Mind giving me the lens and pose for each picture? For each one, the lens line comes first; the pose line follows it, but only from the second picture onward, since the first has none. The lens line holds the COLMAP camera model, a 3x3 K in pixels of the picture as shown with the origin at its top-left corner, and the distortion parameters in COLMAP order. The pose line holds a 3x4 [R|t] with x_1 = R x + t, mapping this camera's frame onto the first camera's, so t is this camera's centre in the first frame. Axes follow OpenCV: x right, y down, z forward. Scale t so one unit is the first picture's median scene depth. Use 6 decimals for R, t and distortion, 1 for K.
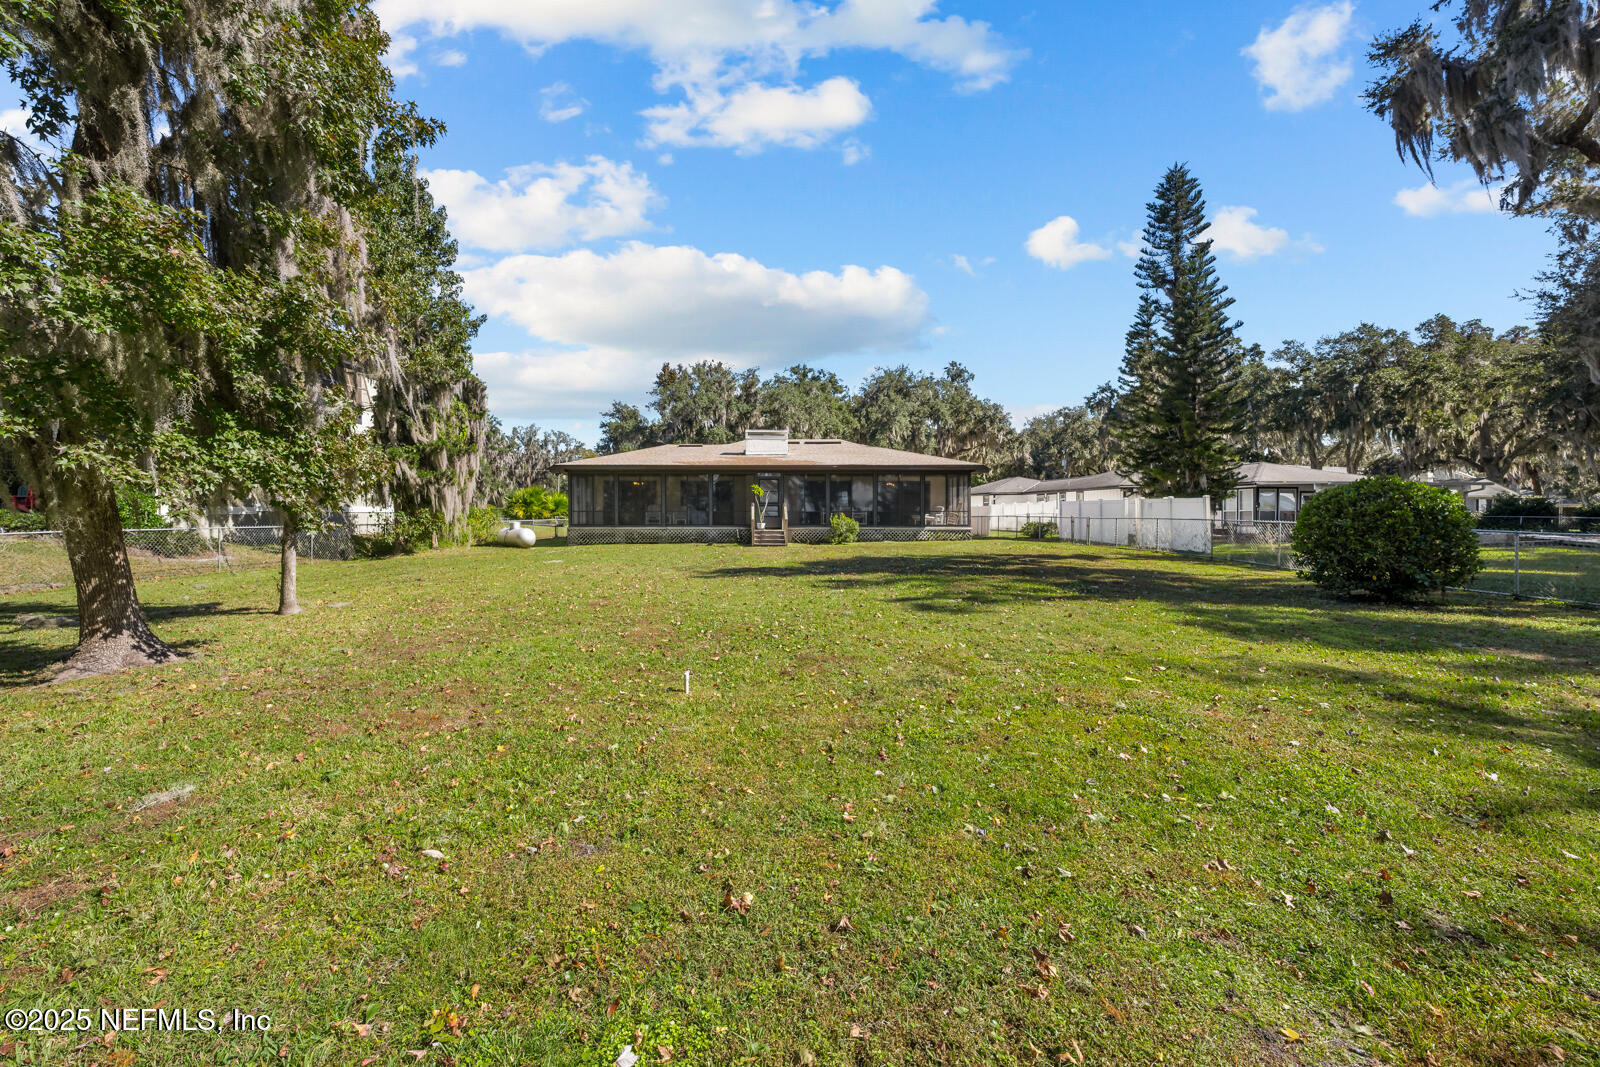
lens RADIAL K [[644.4, 0, 781.3], [0, 644.4, 520.4], [0, 0, 1]] dist [-0.000781, -0.000109]
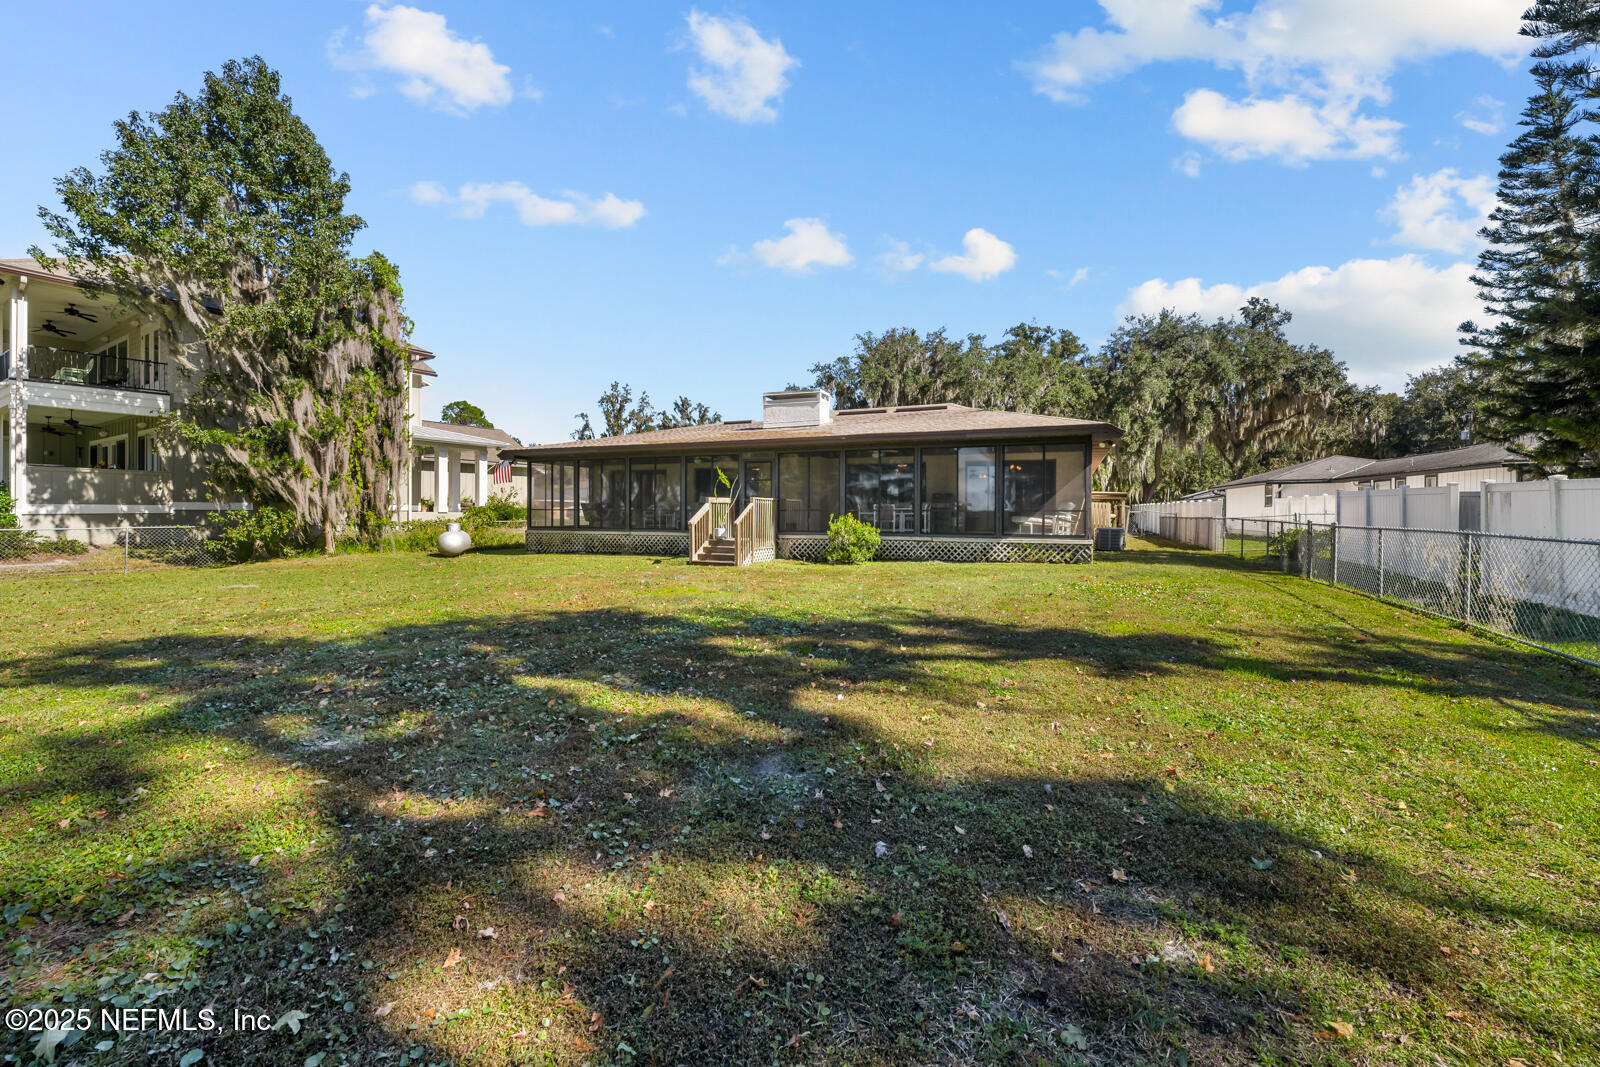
lens RADIAL K [[682.3, 0, 795.6], [0, 682.3, 507.8], [0, 0, 1]] dist [-0.001258, -0.000009]
pose [[0.922432, -0.002165, -0.386154, 0.143870], [-0.004329, 0.999863, -0.015948, -0.002651], [0.386136, 0.016382, 0.922296, 0.183872]]
